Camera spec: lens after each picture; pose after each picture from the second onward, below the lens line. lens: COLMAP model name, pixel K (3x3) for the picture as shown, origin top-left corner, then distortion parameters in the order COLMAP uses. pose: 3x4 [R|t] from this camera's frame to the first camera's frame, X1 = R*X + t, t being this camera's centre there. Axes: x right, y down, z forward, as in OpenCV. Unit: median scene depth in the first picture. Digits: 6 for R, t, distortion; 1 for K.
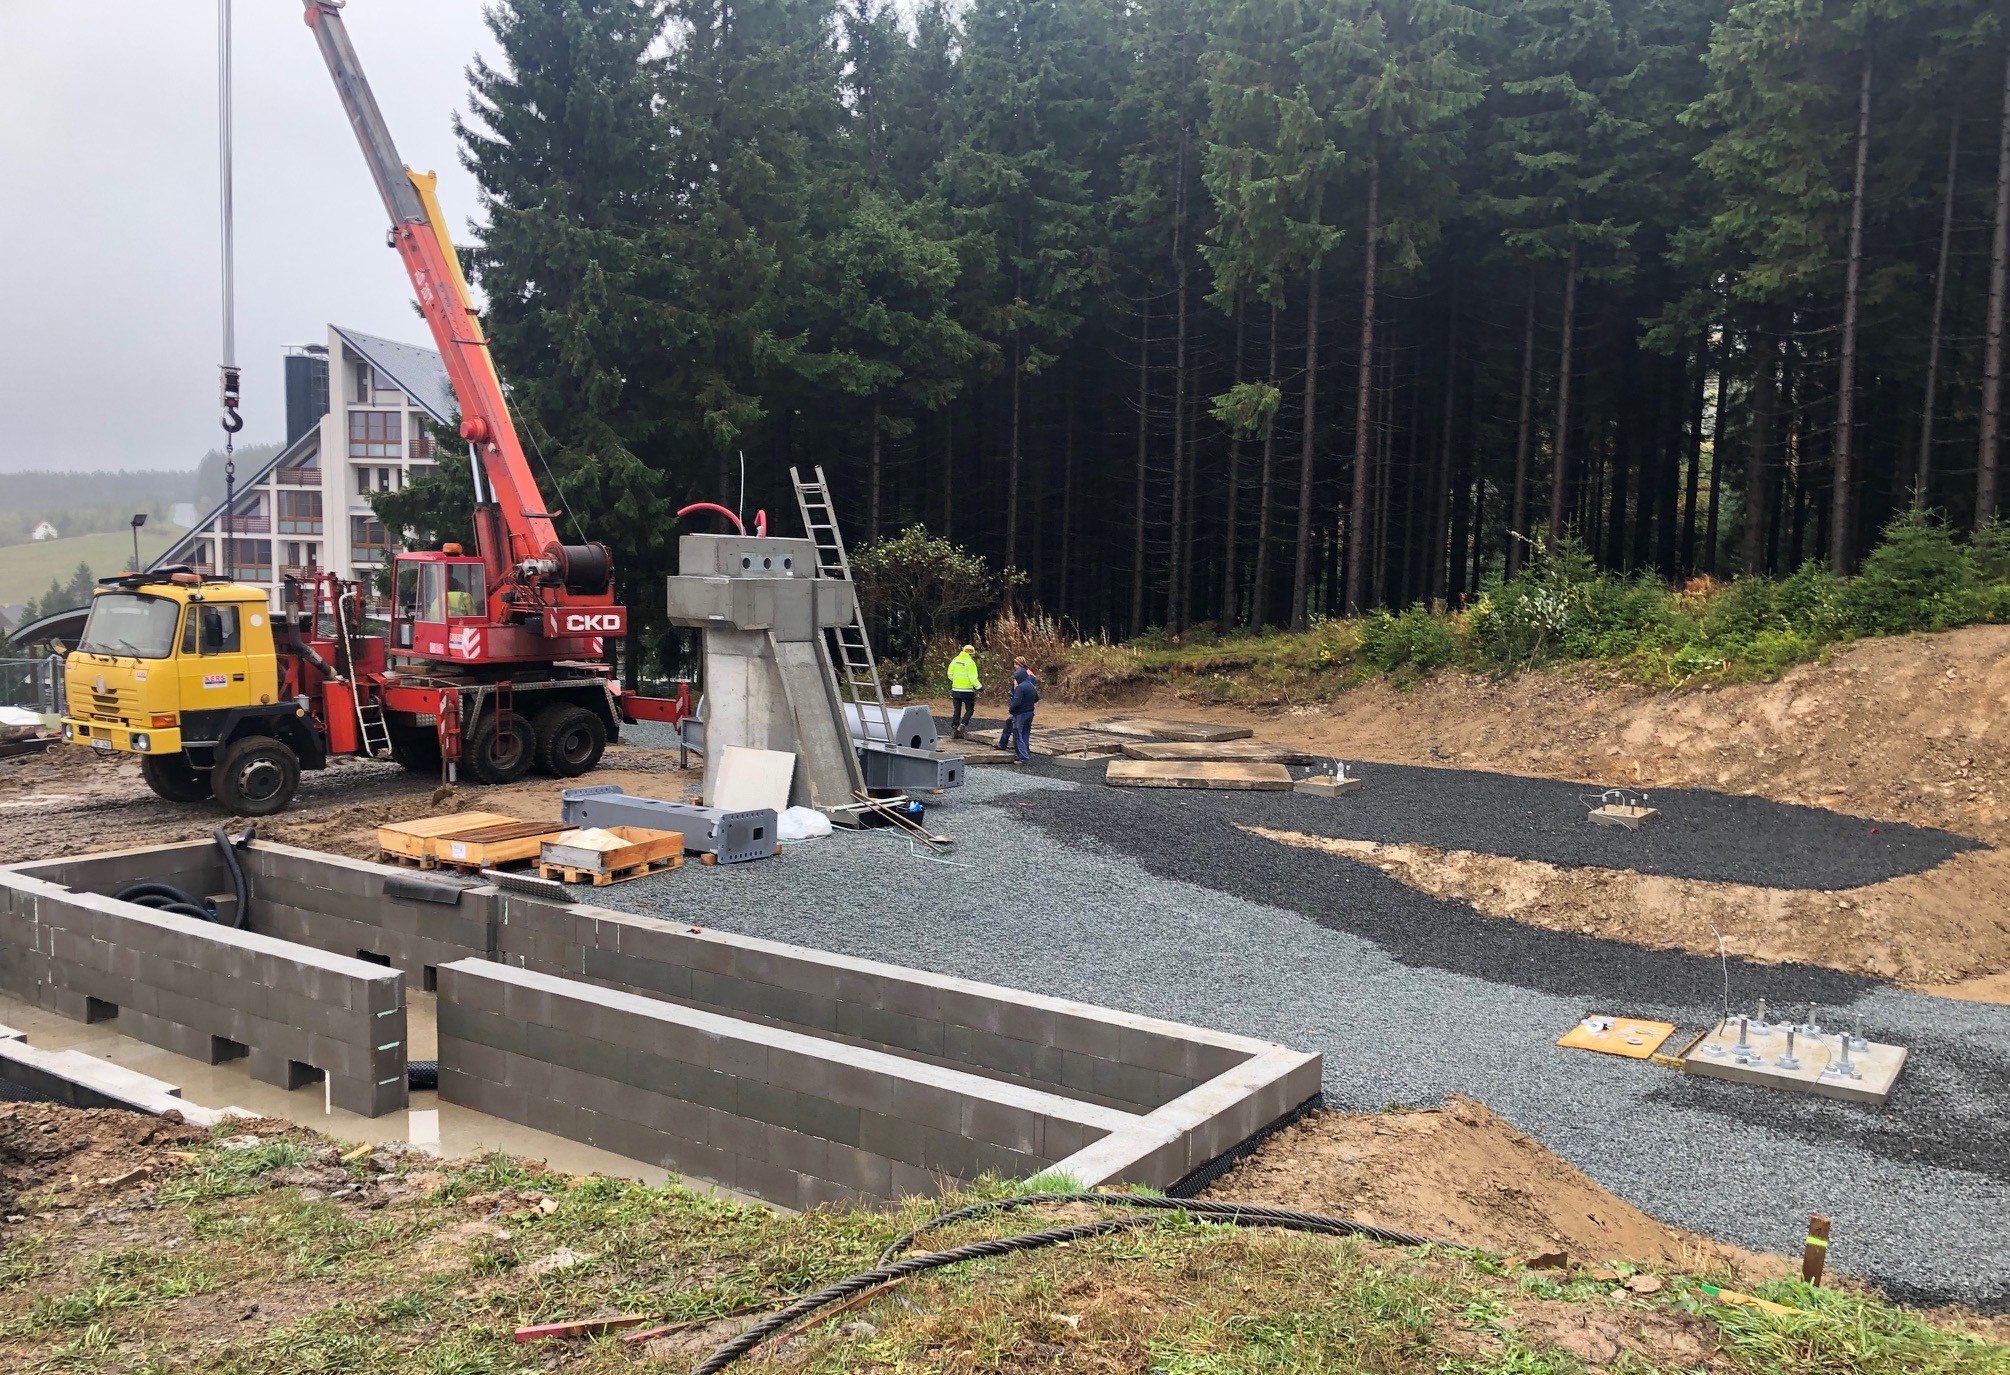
lens RADIAL K [[1648.7, 0, 1029.9], [0, 1648.7, 760.0], [0, 0, 1]] dist [0.029109, -0.005908]
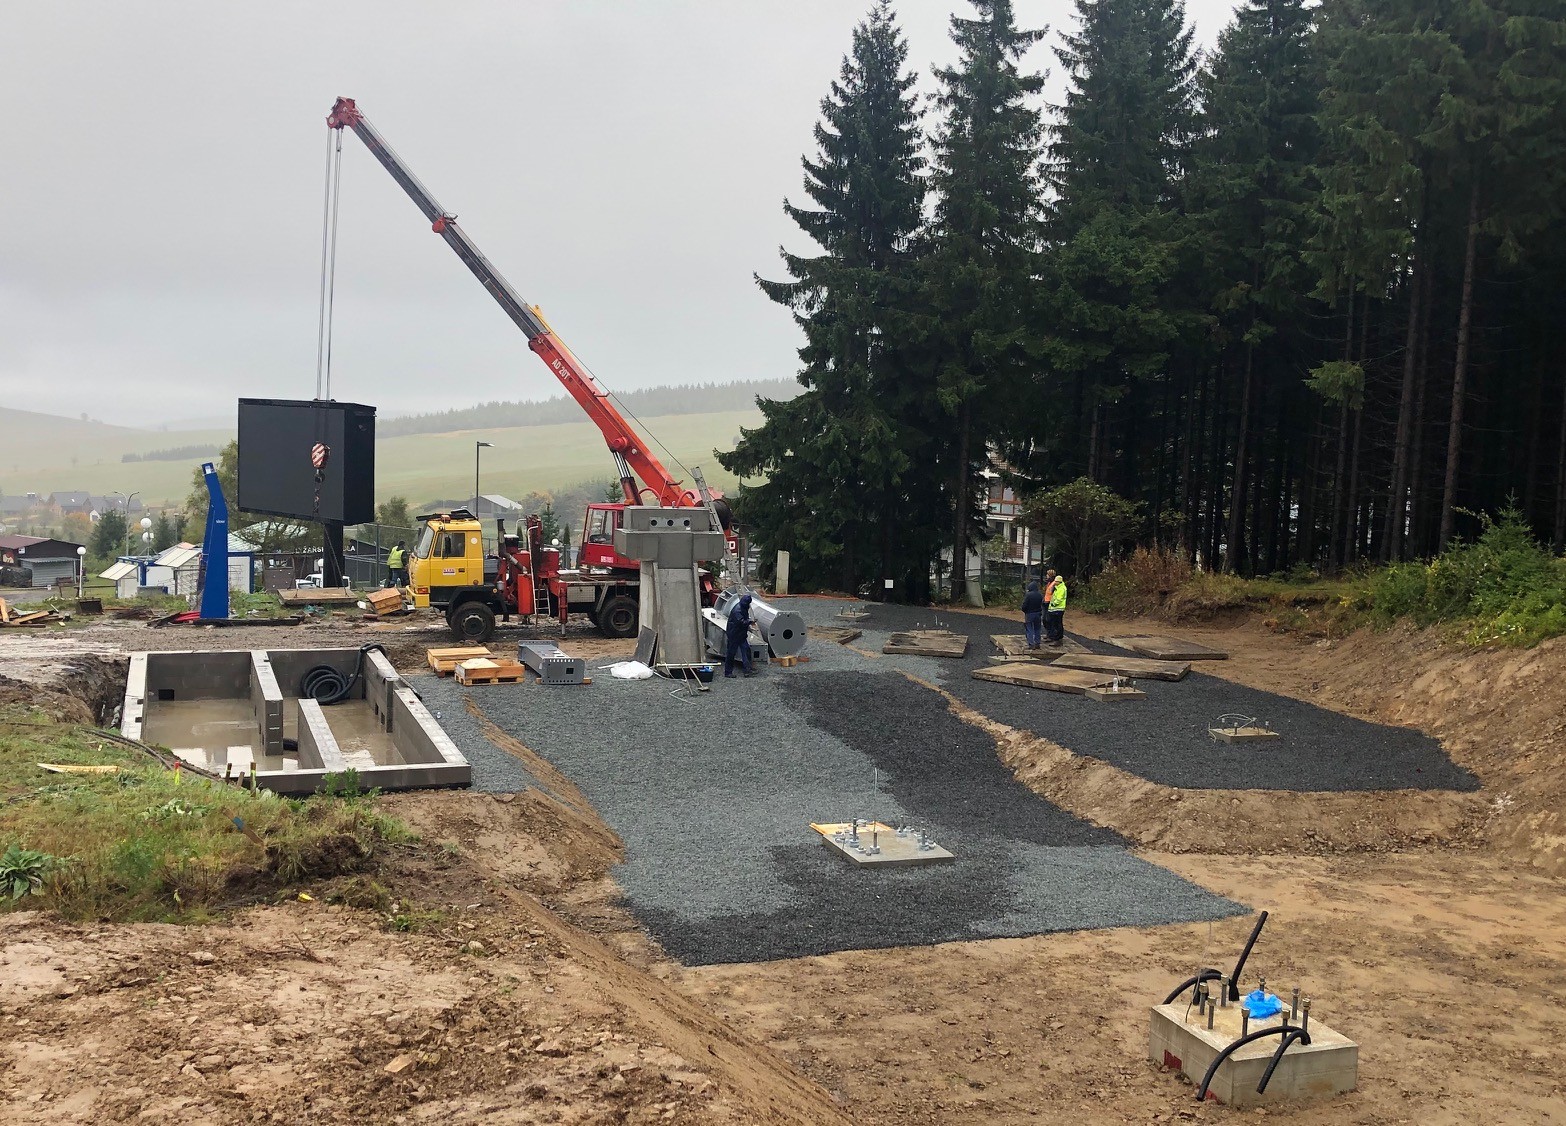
lens RADIAL K [[1690.5, 0, 777.2], [0, 1690.5, 556.4], [0, 0, 1]] dist [0.016475, 0.000000]
pose [[0.807481, 0.055483, -0.587279, 0.529643], [-0.085816, 0.996024, -0.023894, -0.027740], [0.583619, 0.069692, 0.809032, -0.201511]]
